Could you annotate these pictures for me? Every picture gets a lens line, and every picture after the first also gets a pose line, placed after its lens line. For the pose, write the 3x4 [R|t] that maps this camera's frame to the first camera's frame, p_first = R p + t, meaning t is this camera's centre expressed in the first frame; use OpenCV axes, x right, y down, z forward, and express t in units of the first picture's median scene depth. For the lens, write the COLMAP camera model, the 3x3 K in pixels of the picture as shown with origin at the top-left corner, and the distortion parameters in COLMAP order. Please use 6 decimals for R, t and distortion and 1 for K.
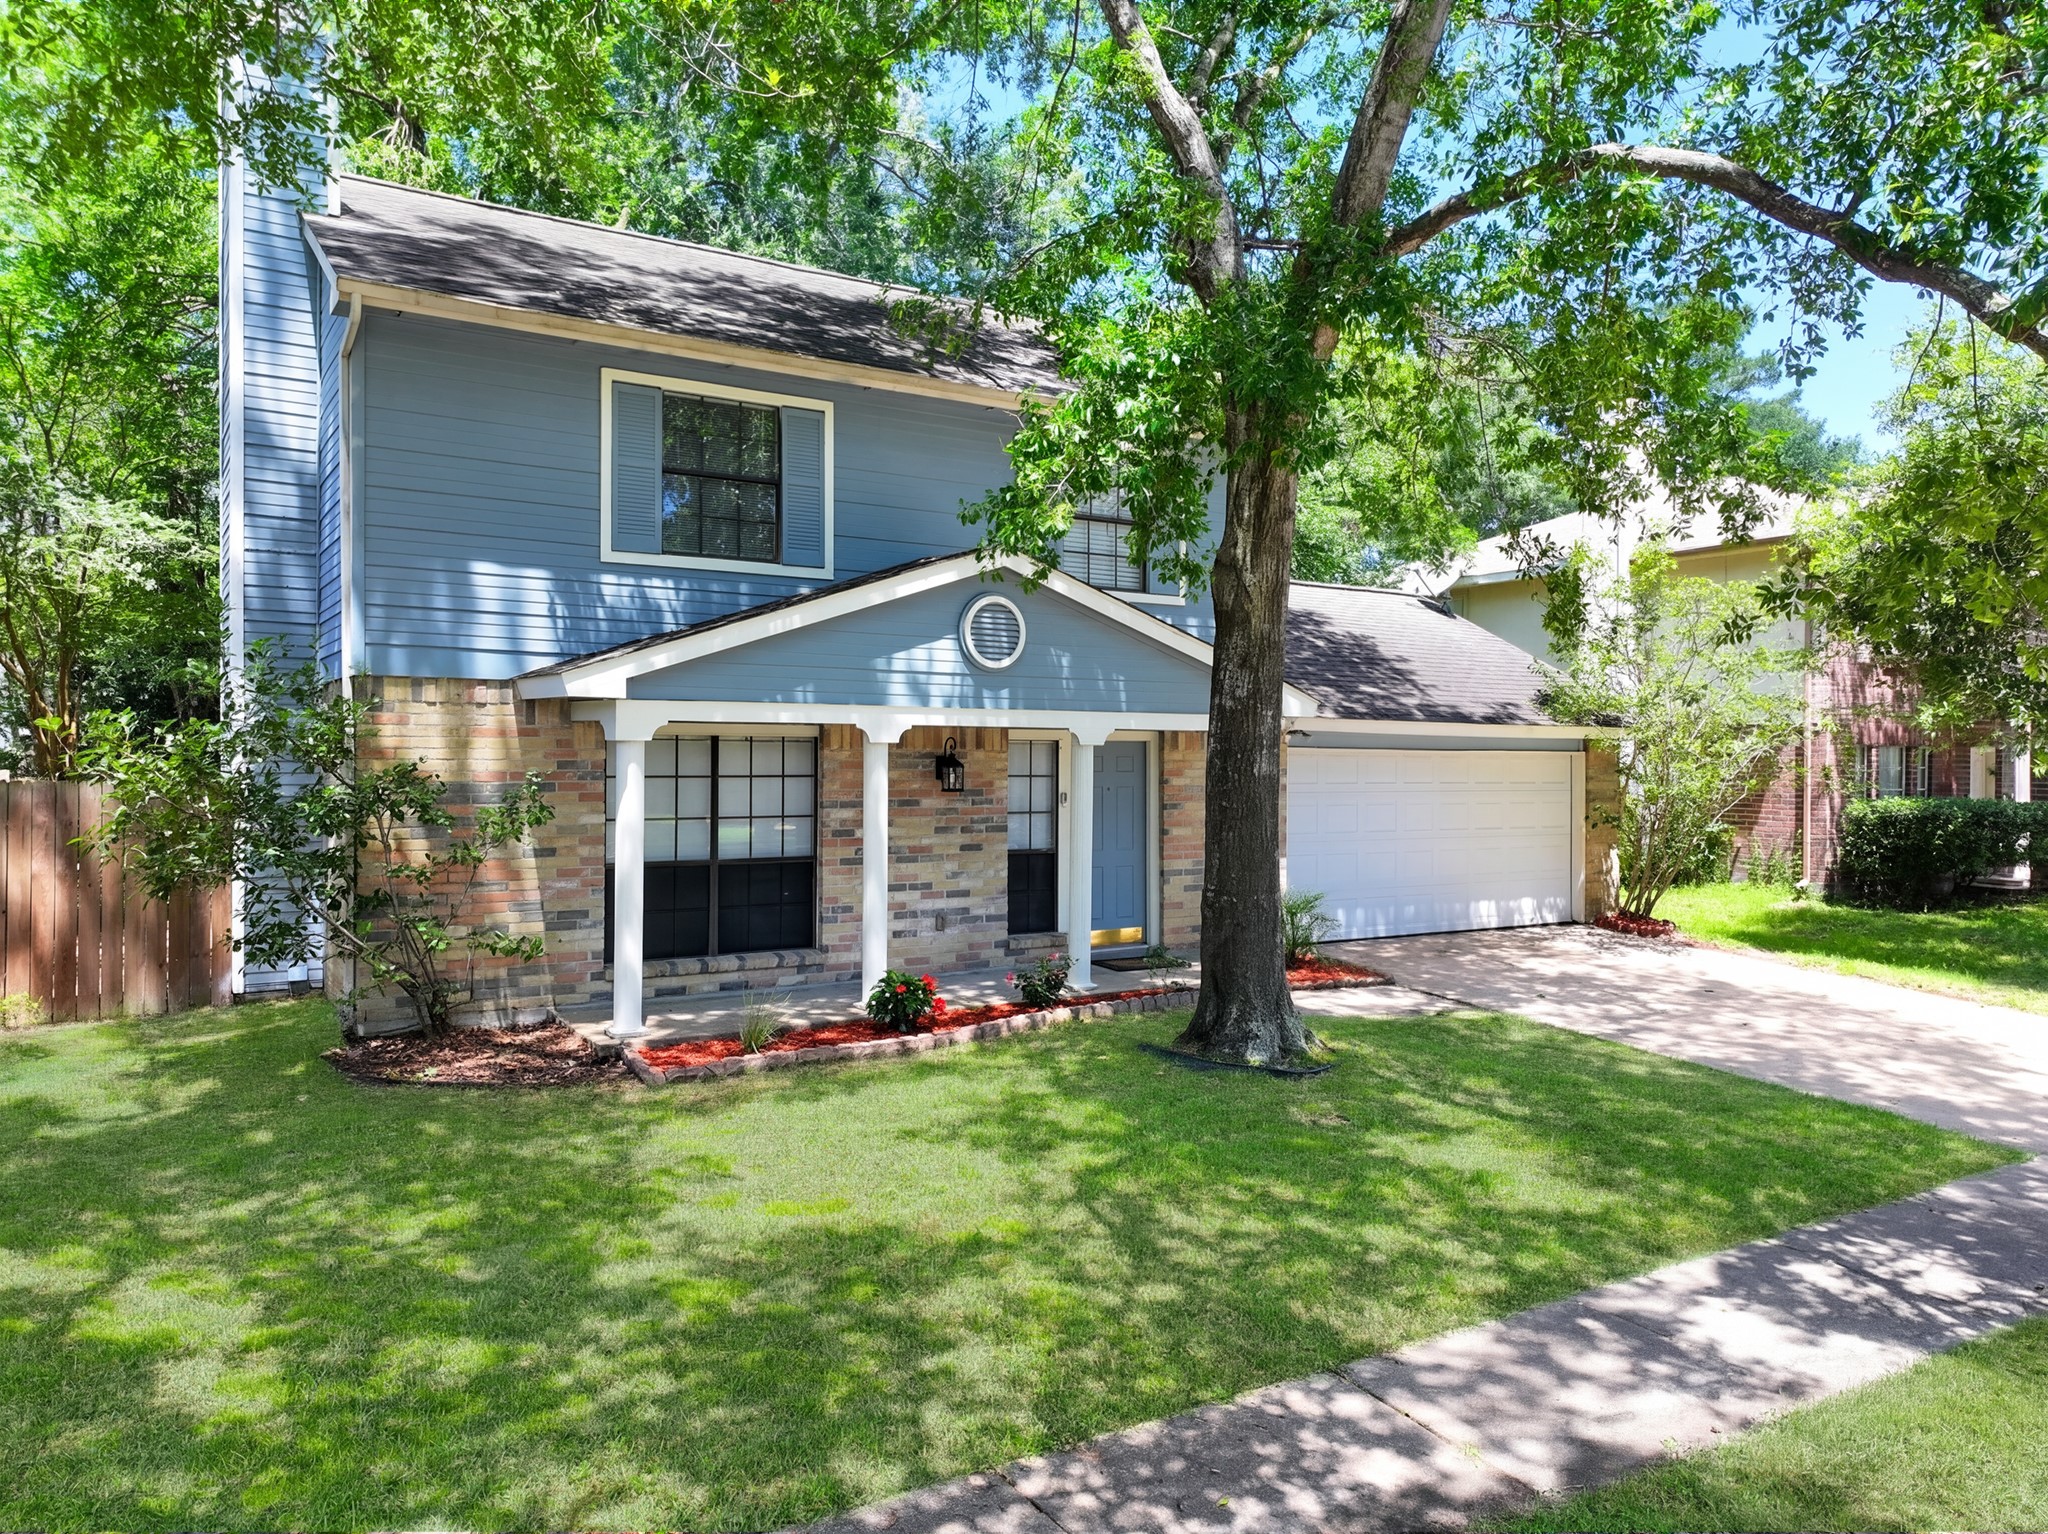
lens RADIAL K [[1217.1, 0, 1024.0], [0, 1217.1, 767.0], [0, 0, 1]] dist [0.004603, 0.003031]
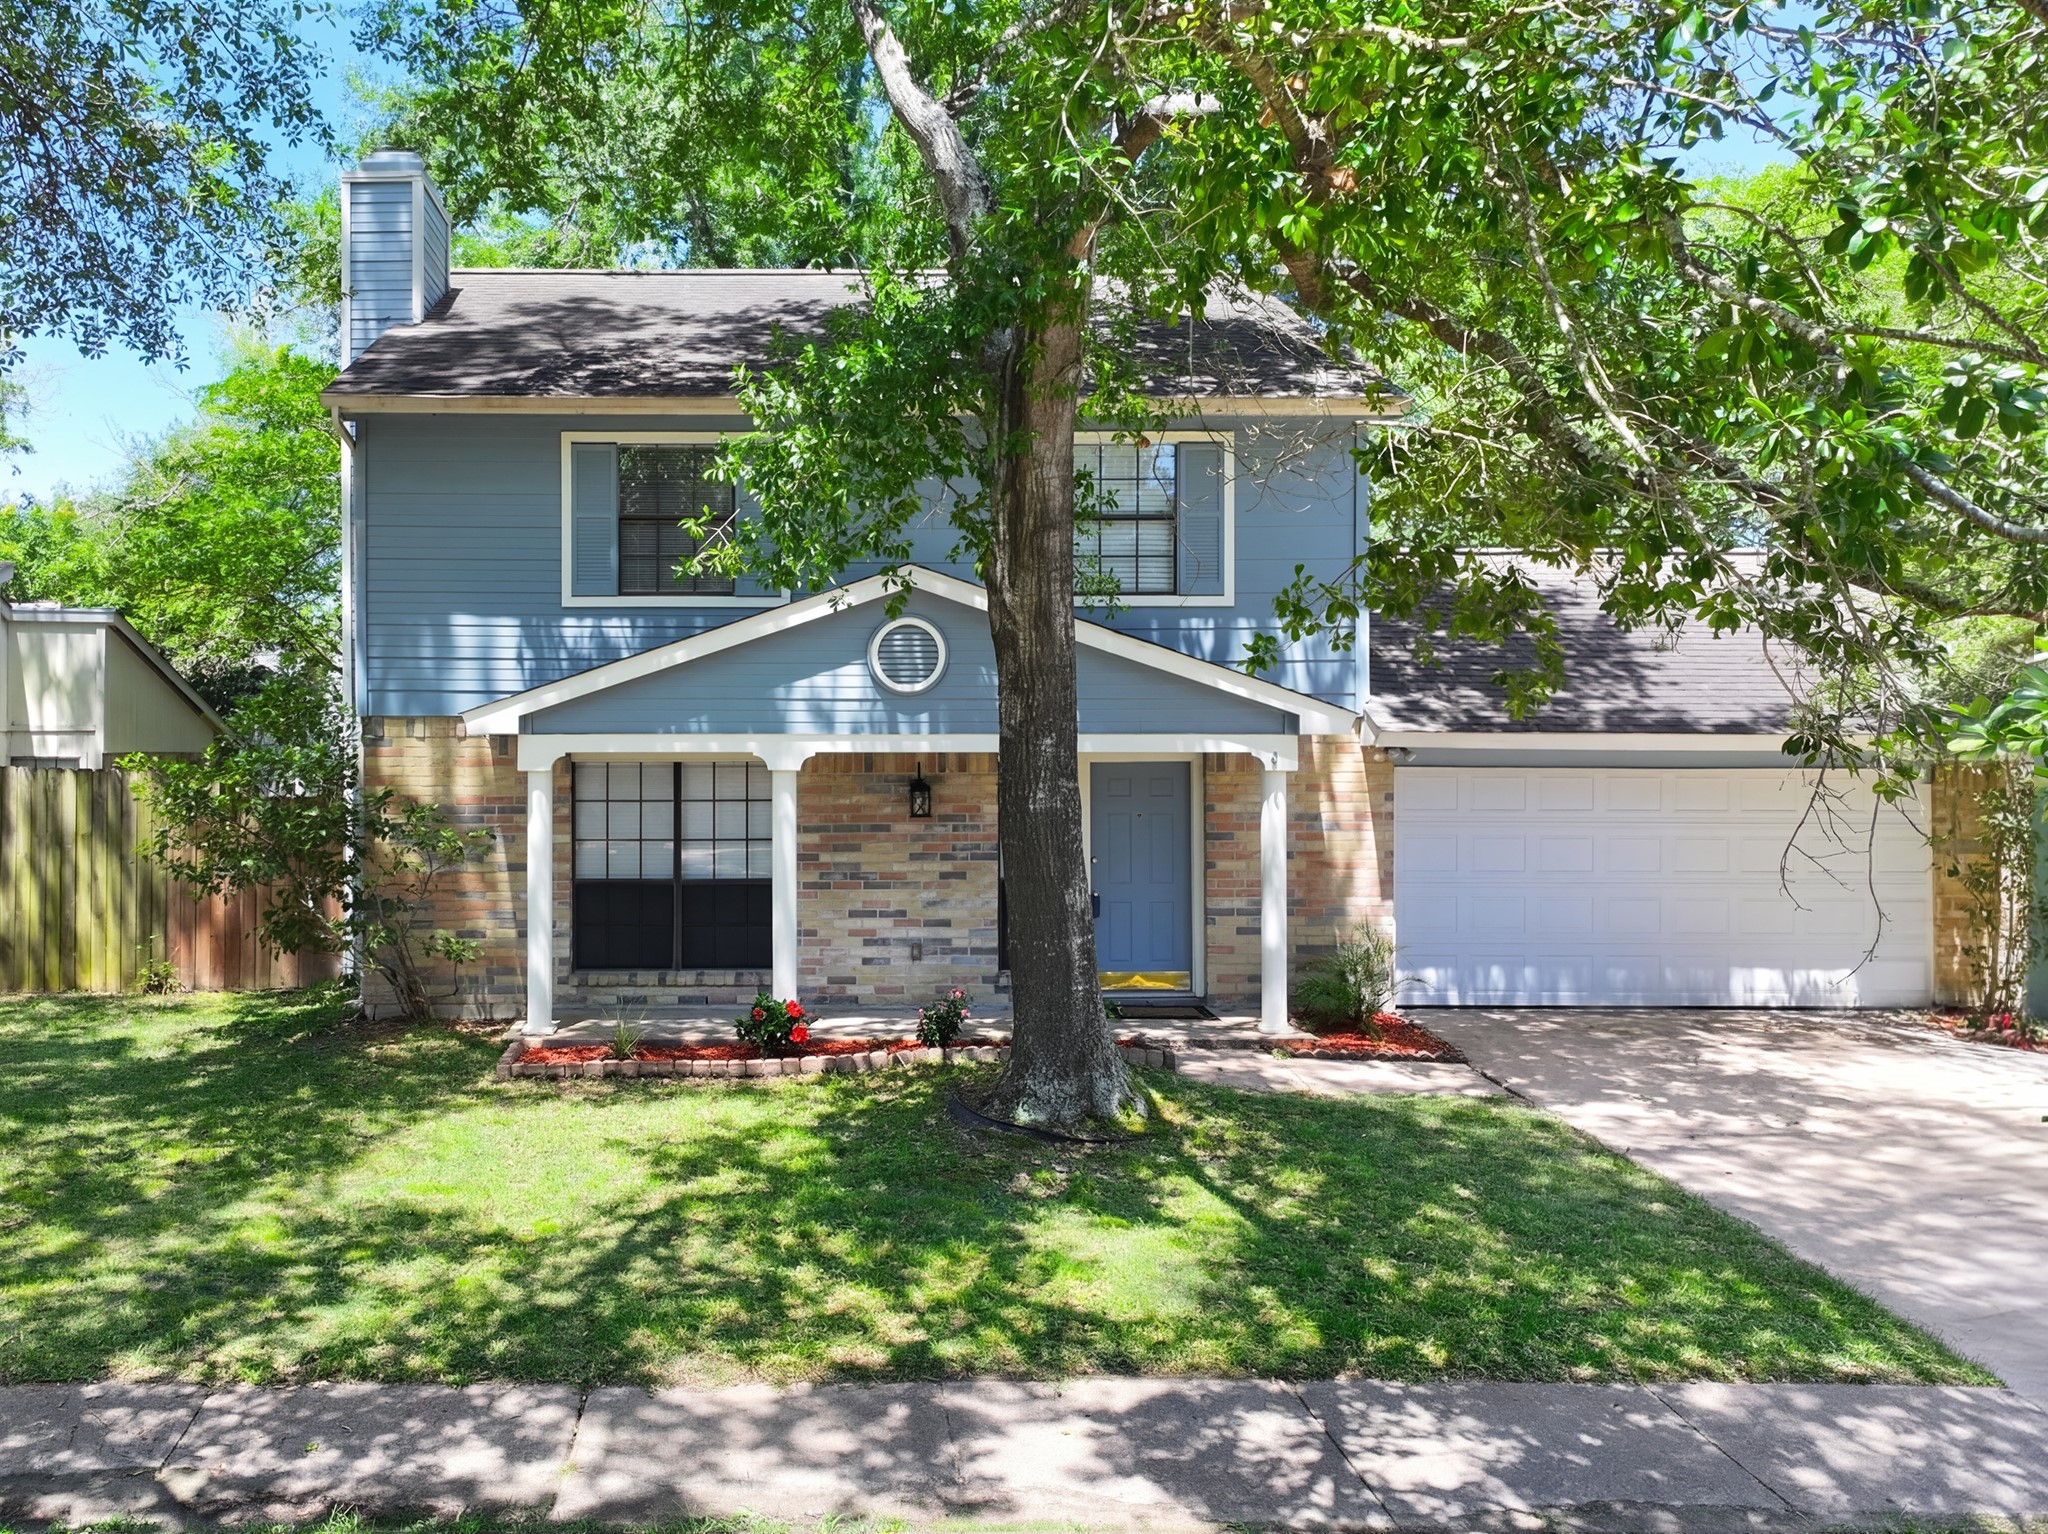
lens RADIAL K [[1416.6, 0, 1024.0], [0, 1416.6, 767.0], [0, 0, 1]] dist [-0.005121, 0.003118]
pose [[0.892946, 0.001056, -0.450163, 0.870904], [-0.000214, 0.999998, 0.001922, -0.036644], [0.450164, -0.001620, 0.892945, 0.055118]]
